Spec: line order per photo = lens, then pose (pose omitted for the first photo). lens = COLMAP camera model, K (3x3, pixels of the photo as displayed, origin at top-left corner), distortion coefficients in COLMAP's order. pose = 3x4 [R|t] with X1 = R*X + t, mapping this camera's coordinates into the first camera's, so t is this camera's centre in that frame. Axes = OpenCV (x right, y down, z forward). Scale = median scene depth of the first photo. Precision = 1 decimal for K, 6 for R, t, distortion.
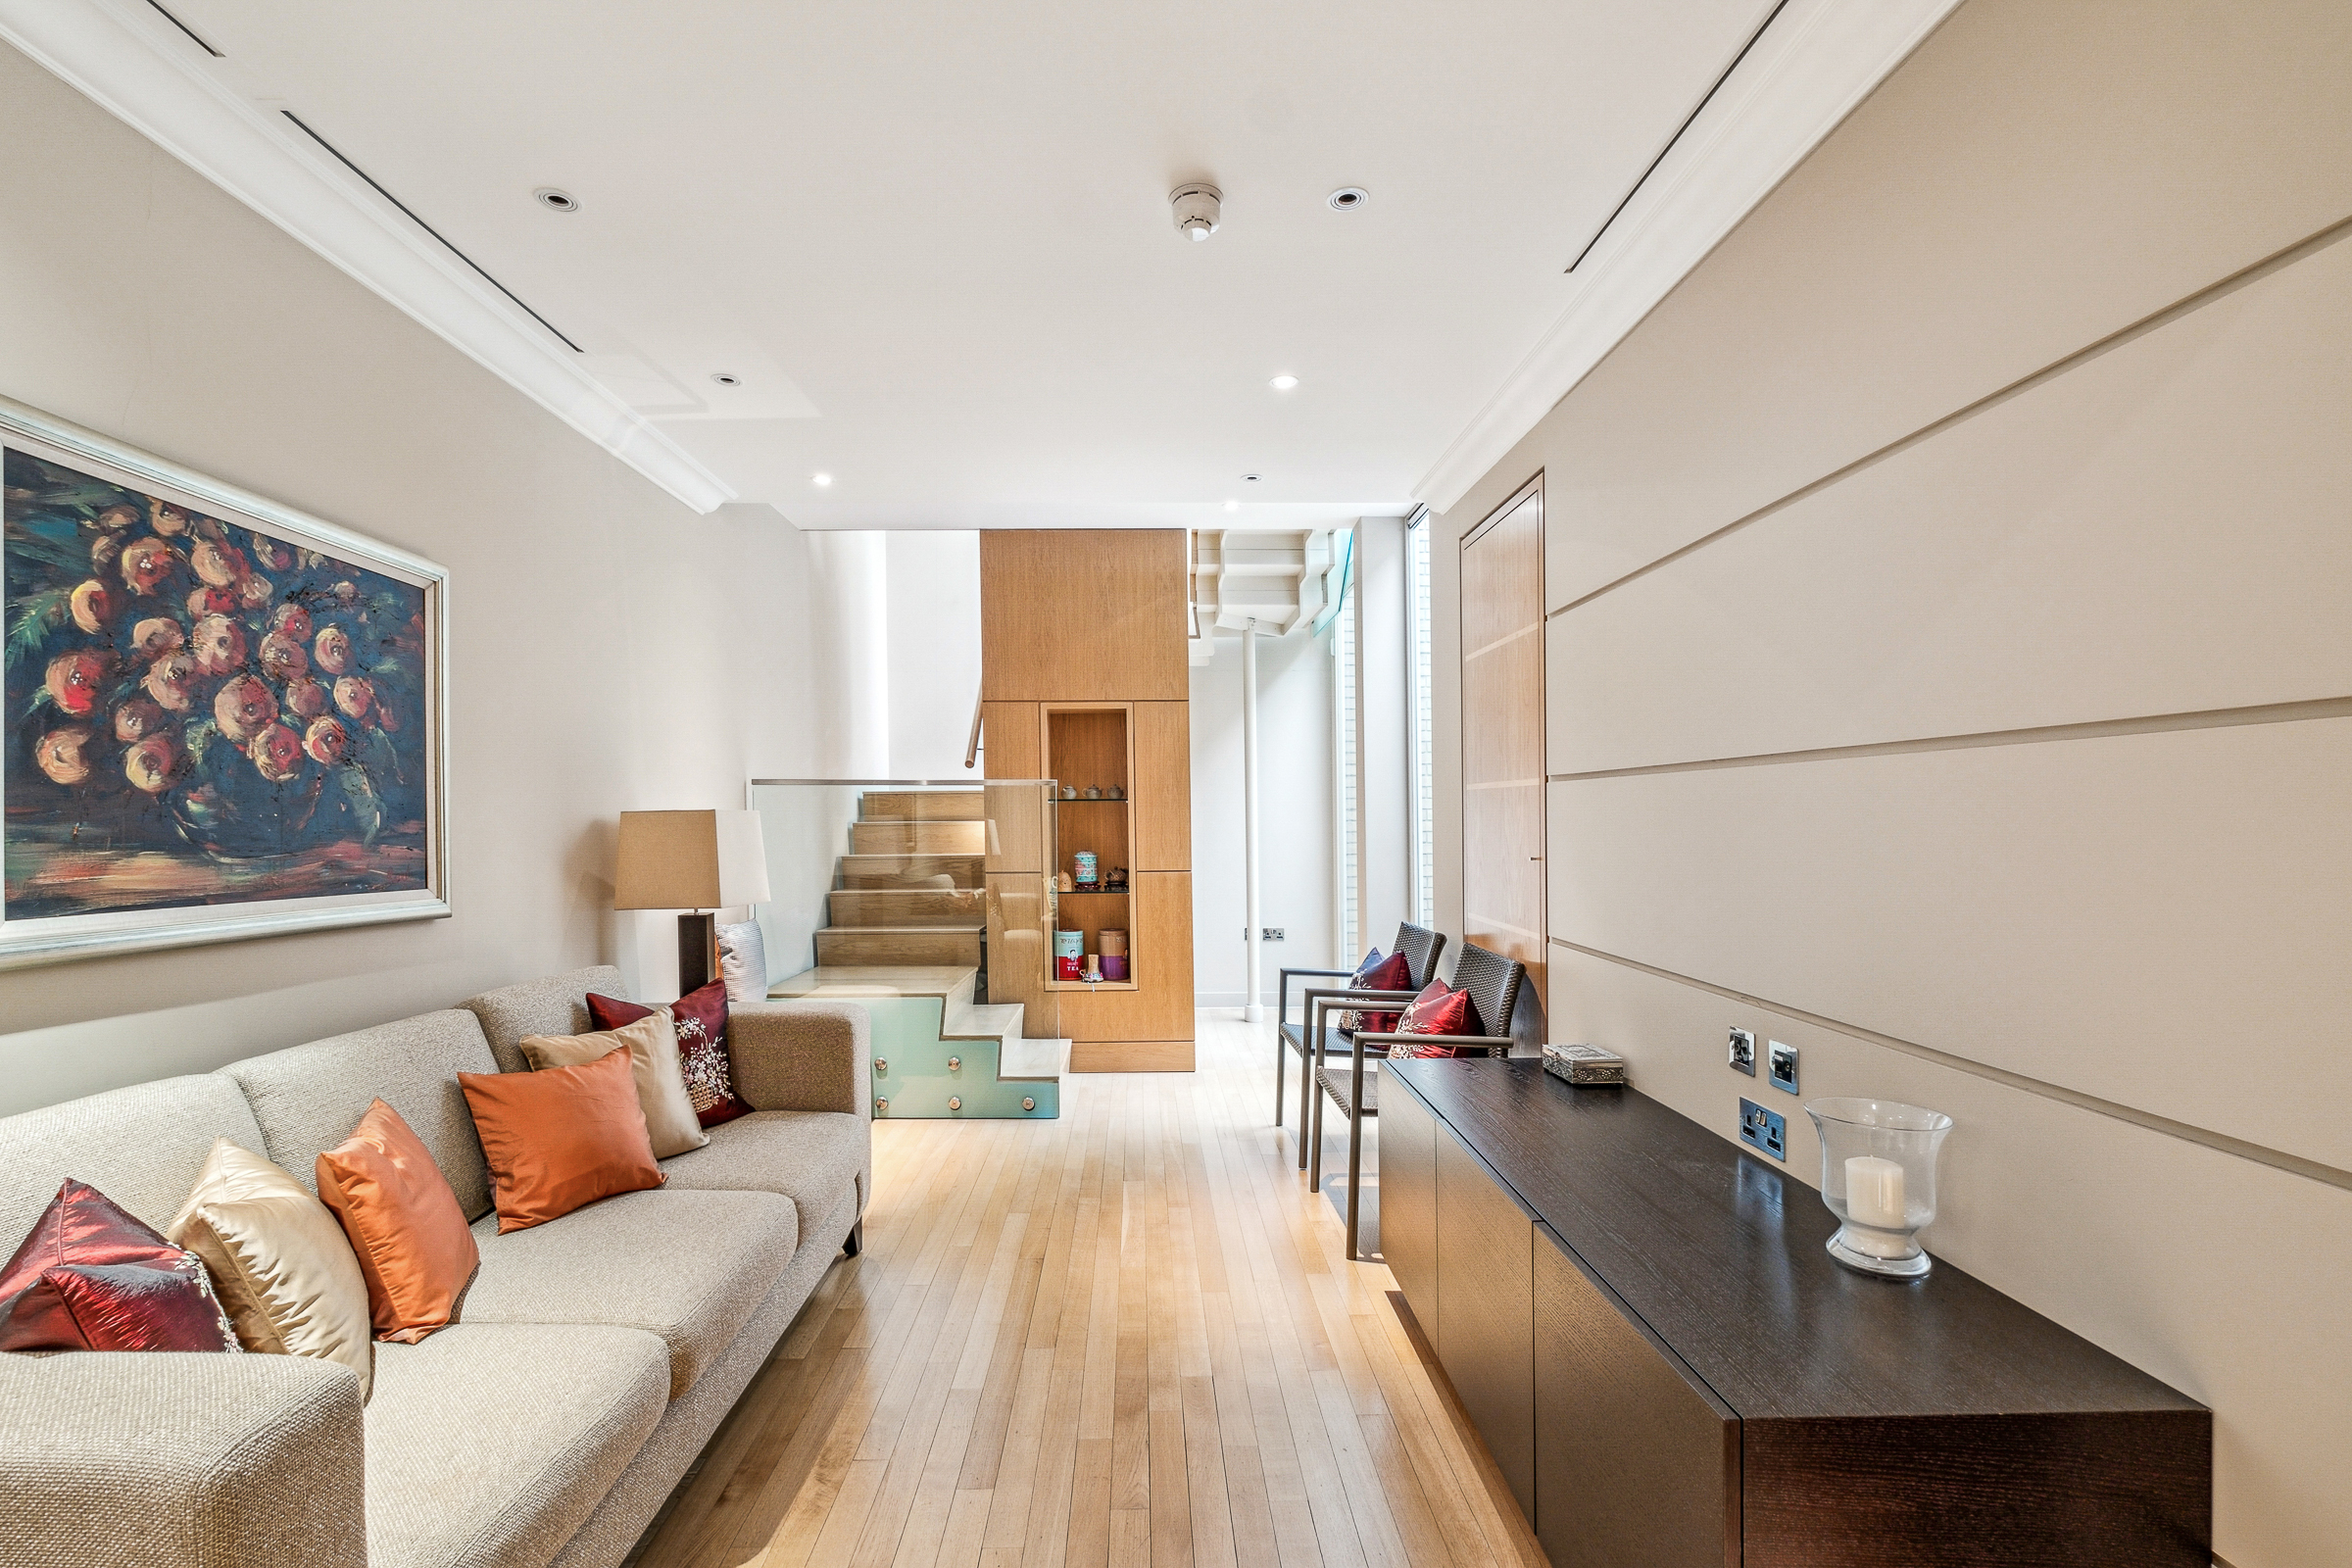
lens RADIAL K [[1040.8, 0, 1155.4], [0, 1040.8, 842.1], [0, 0, 1]] dist [-0.001955, -0.001253]
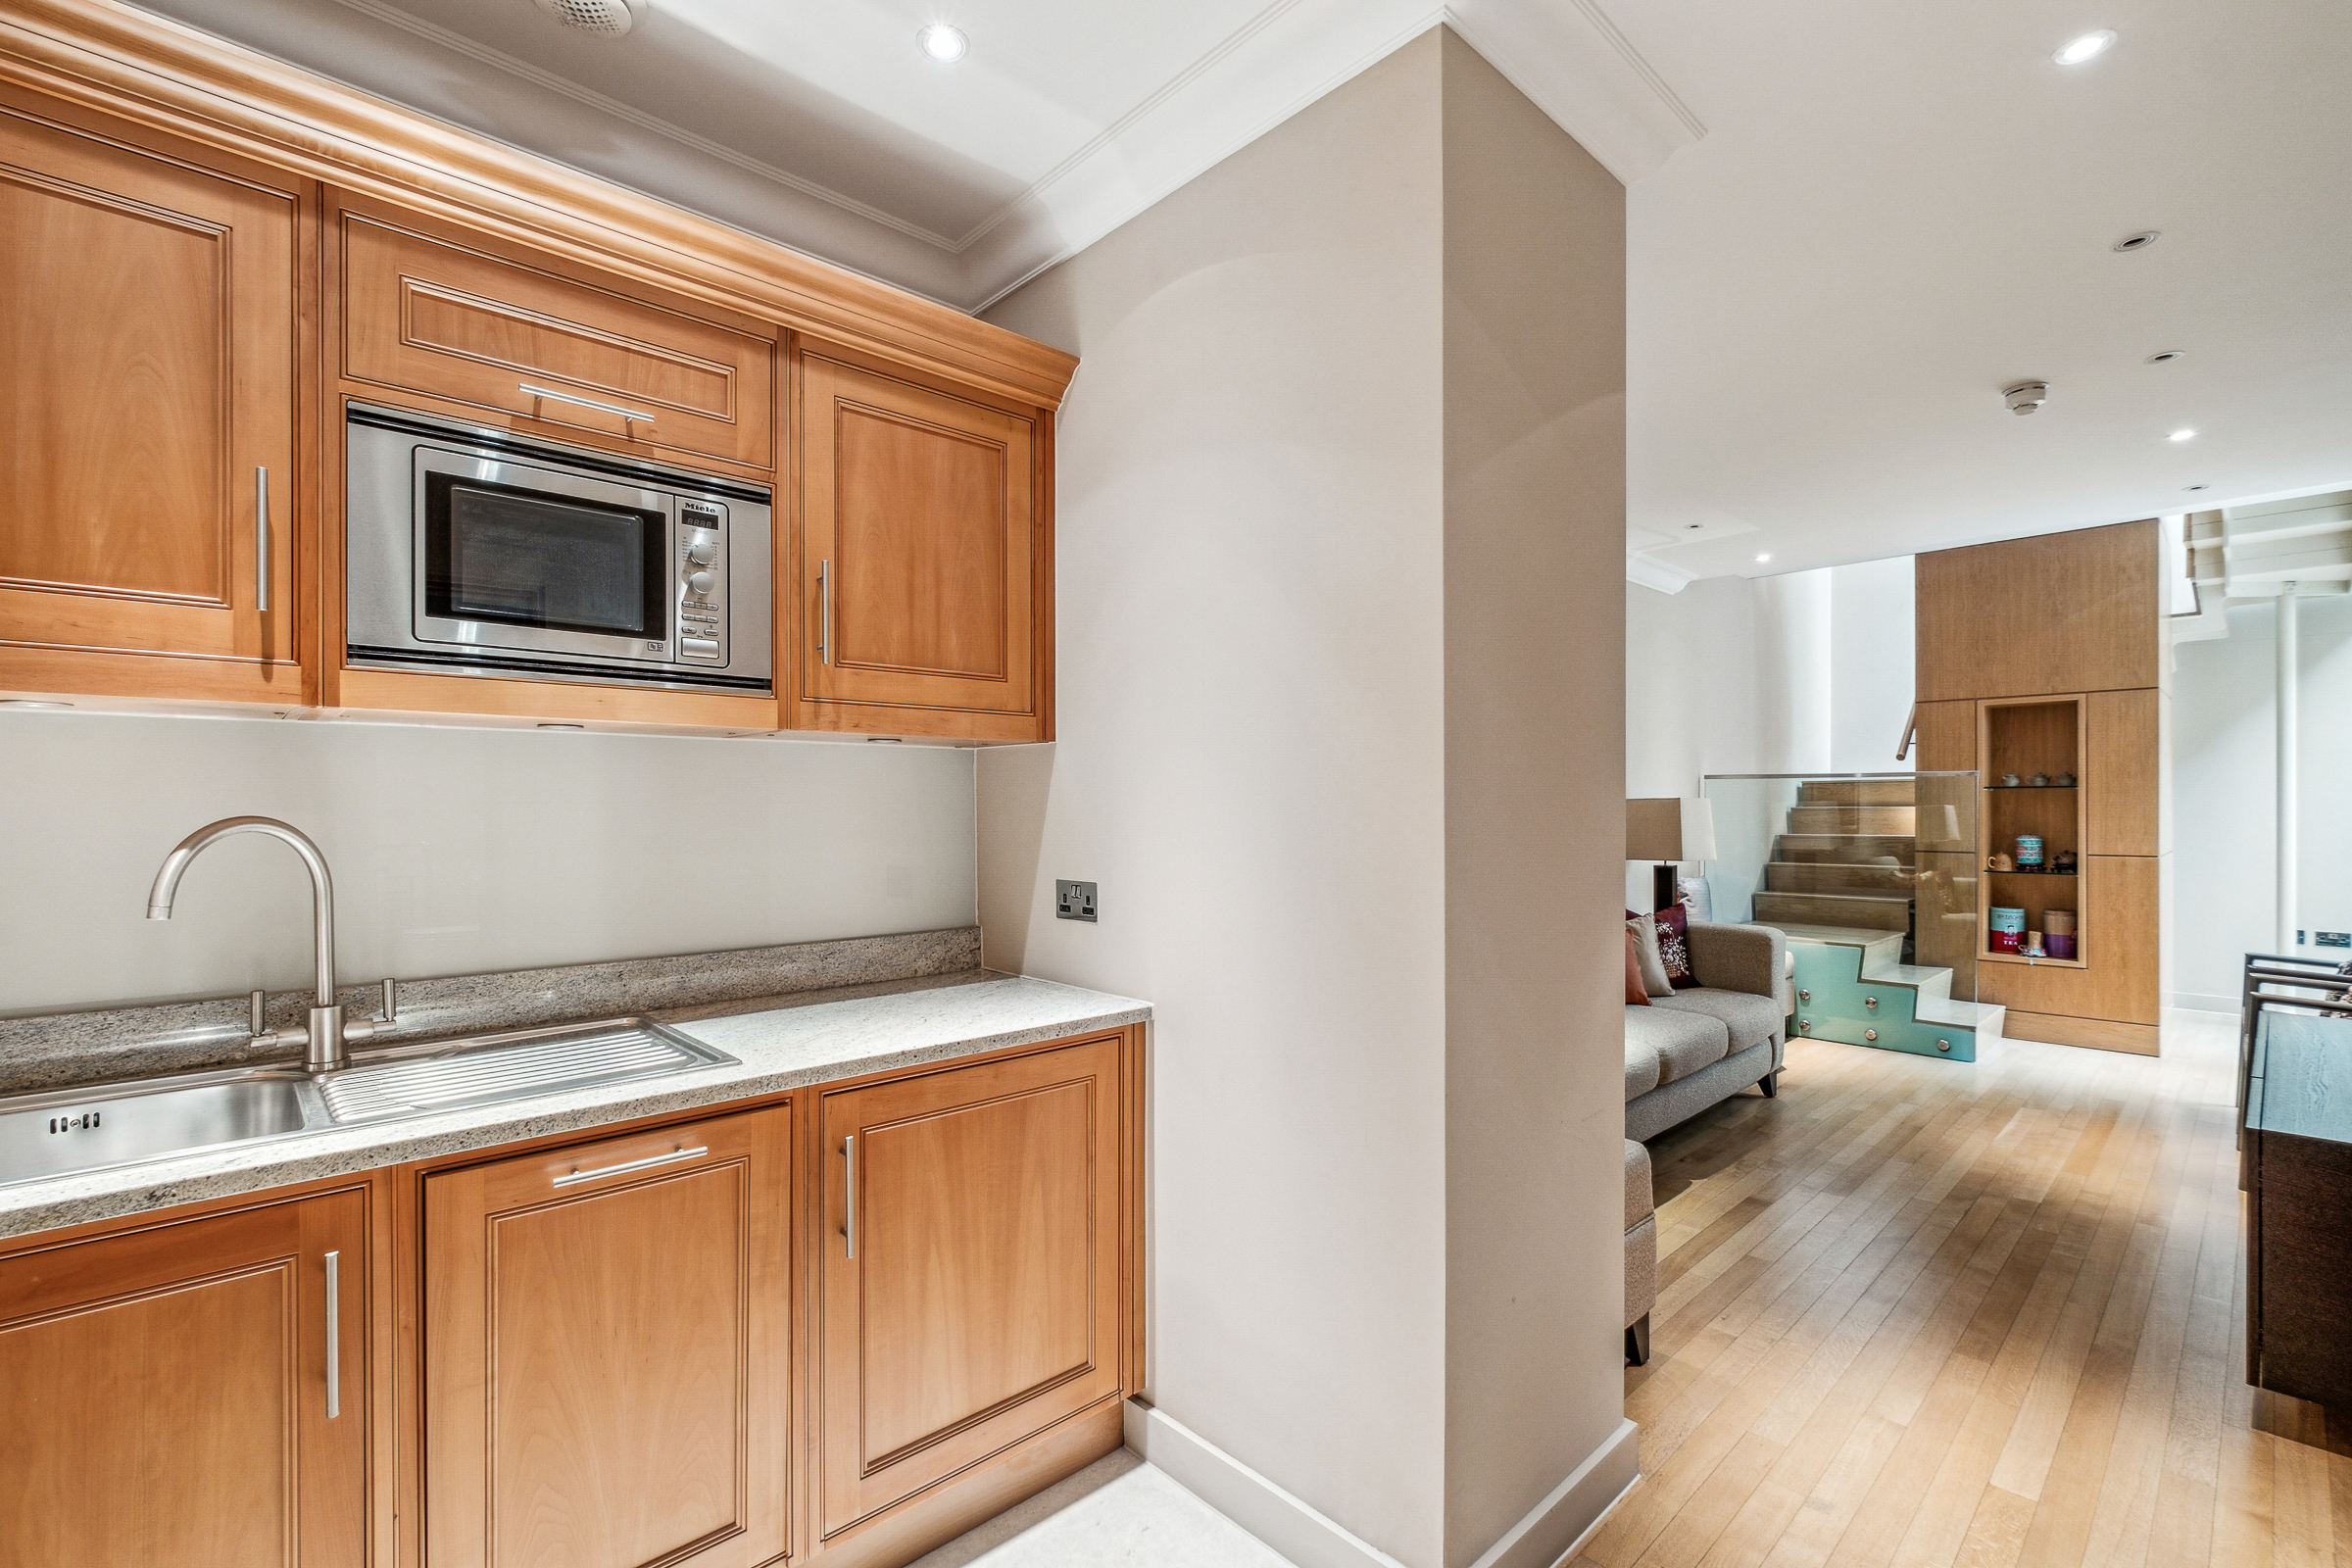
lens RADIAL K [[1040.8, 0, 1177.4], [0, 1040.8, 823.5], [0, 0, 1]] dist [-0.001955, -0.001253]
pose [[0.669752, 0.015766, -0.742417, 0.142795], [-0.017970, 0.999826, 0.005022, 0.007689], [0.742367, 0.009978, 0.669919, -0.375082]]
